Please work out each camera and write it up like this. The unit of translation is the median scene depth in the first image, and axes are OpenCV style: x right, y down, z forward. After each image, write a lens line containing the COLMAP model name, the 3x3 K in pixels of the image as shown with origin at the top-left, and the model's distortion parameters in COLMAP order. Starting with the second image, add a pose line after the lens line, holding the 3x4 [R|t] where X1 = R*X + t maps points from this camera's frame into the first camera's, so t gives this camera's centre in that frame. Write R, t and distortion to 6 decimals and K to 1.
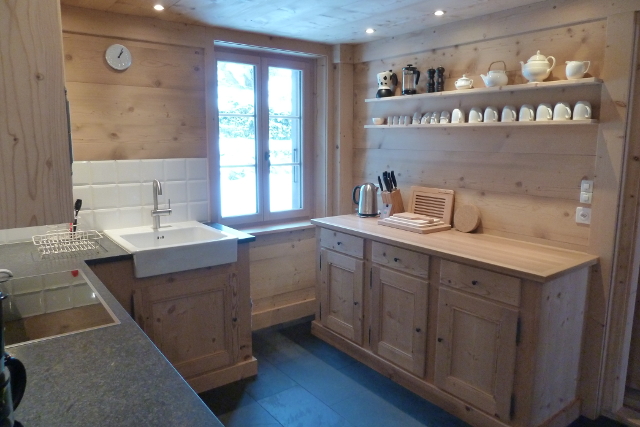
lens RADIAL K [[461.0, 0, 318.6], [0, 461.0, 214.3], [0, 0, 1]] dist [-0.010435, -0.004688]
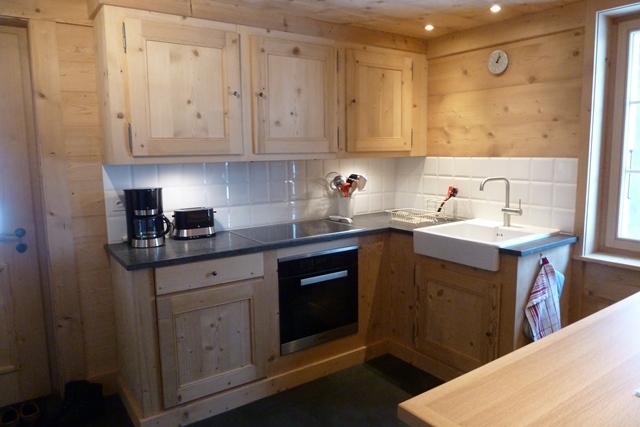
lens RADIAL K [[461.0, 0, 318.7], [0, 461.0, 211.5], [0, 0, 1]] dist [-0.010435, -0.004688]
pose [[-0.019715, 0.135817, -0.990538, 0.653884], [-0.141522, 0.980376, 0.137241, -0.081411], [0.989739, 0.142888, -0.000107, 0.596146]]
